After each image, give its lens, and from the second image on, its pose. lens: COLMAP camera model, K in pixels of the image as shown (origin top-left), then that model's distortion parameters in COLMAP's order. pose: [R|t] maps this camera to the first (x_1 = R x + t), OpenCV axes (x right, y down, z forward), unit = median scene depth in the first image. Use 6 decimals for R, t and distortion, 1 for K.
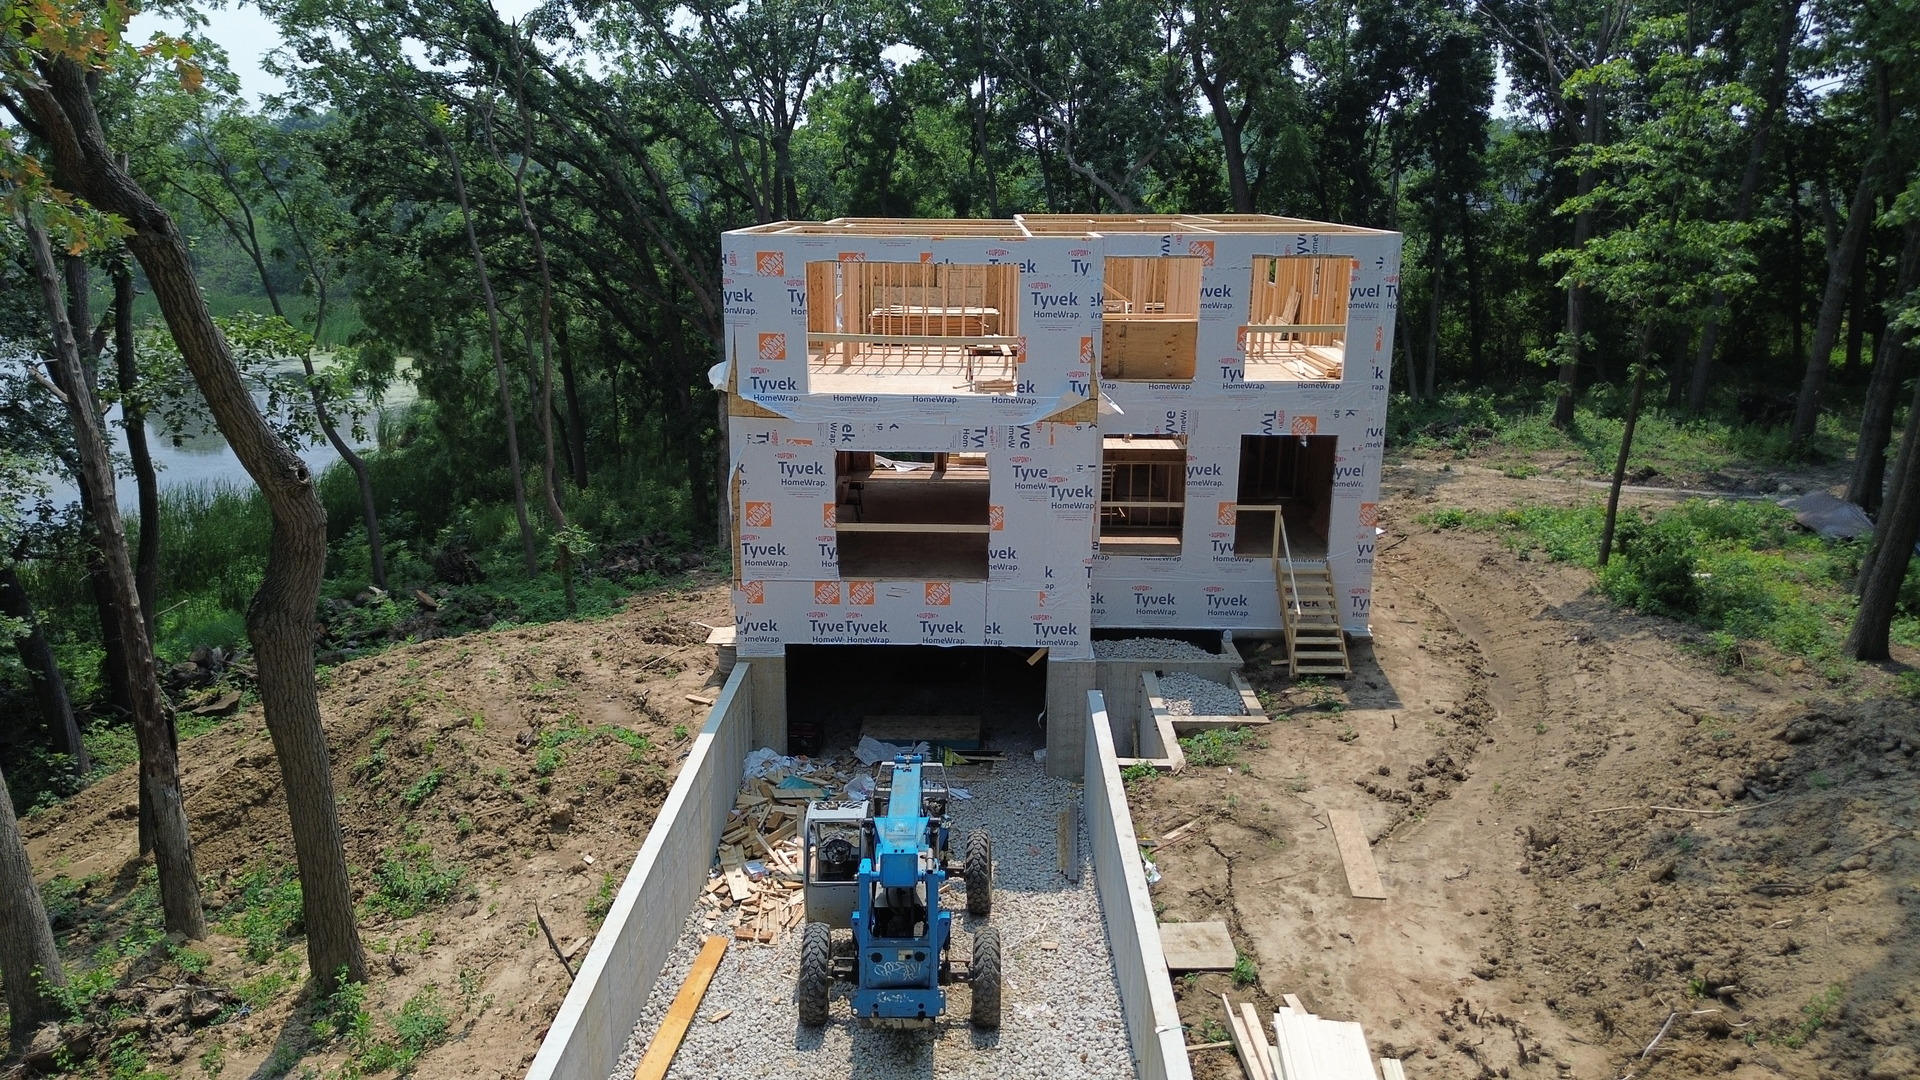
lens RADIAL K [[1351.6, 0, 960.0], [0, 1351.6, 540.0], [0, 0, 1]] dist [0.079665, -0.090094]
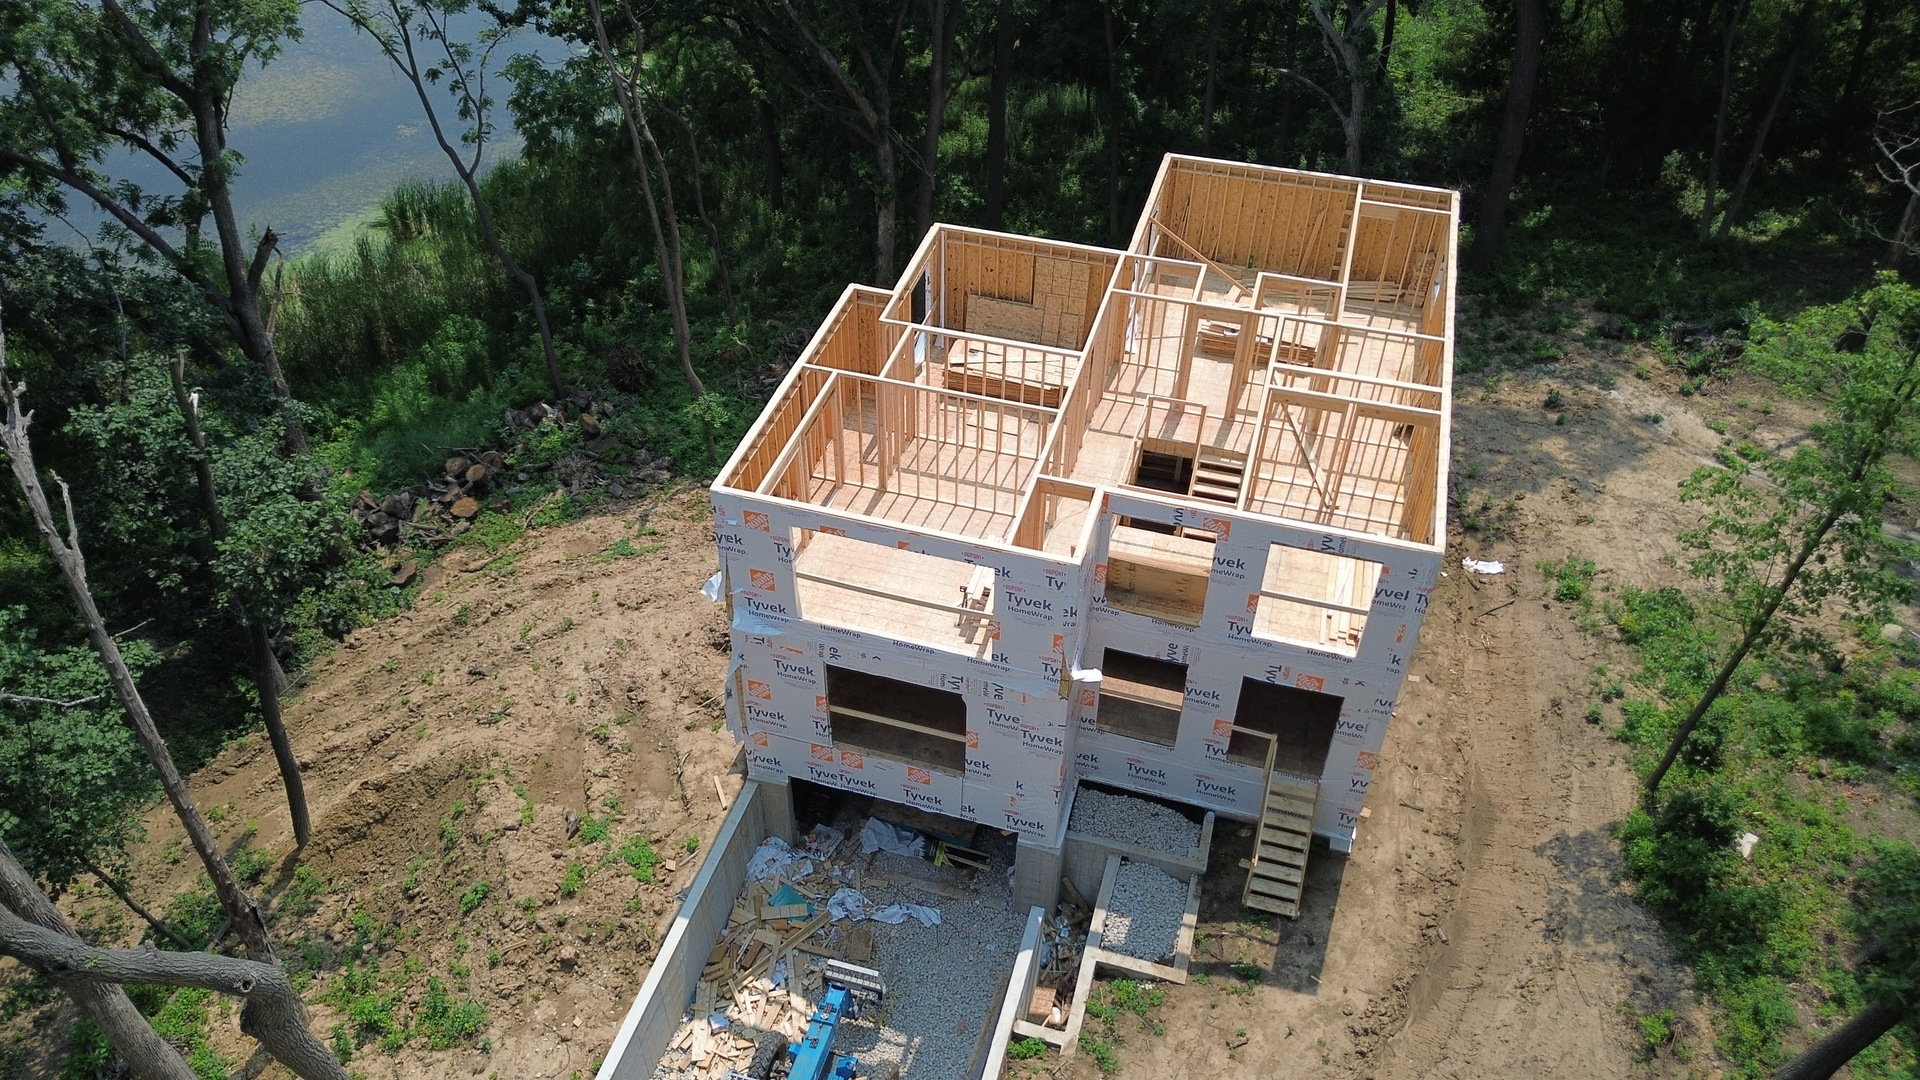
lens RADIAL K [[1351.6, 0, 960.0], [0, 1351.6, 540.0], [0, 0, 1]] dist [0.079665, -0.090094]
pose [[0.965107, 0.174898, -0.194880, 0.192595], [-0.069677, 0.888926, 0.452720, -0.617830], [0.252414, -0.423344, 0.870096, 0.150442]]
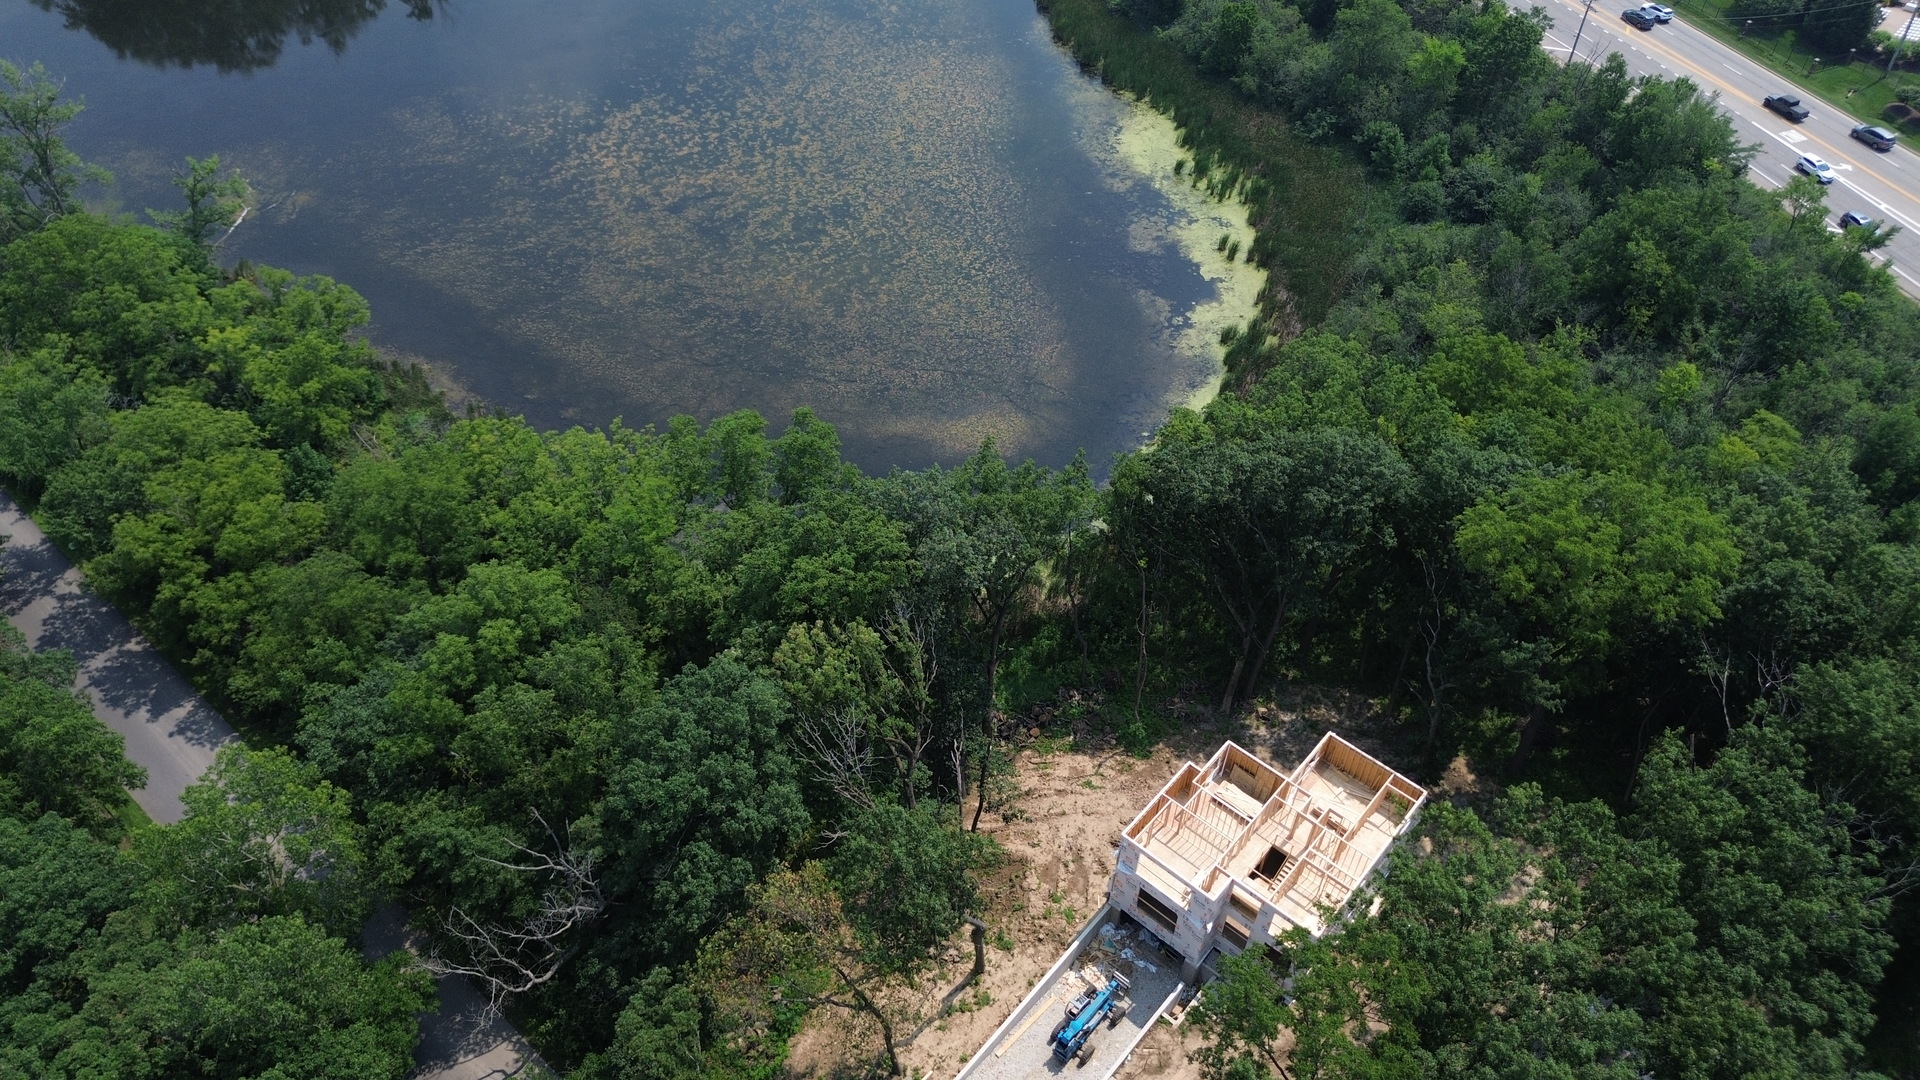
lens RADIAL K [[1326.5, 0, 948.6], [0, 1326.5, 549.5], [0, 0, 1]] dist [0.072578, -0.081361]
pose [[0.760939, 0.455992, -0.461566, 0.685668], [-0.163423, 0.823154, 0.543793, -2.446558], [0.627905, -0.338363, 0.700889, -1.331195]]
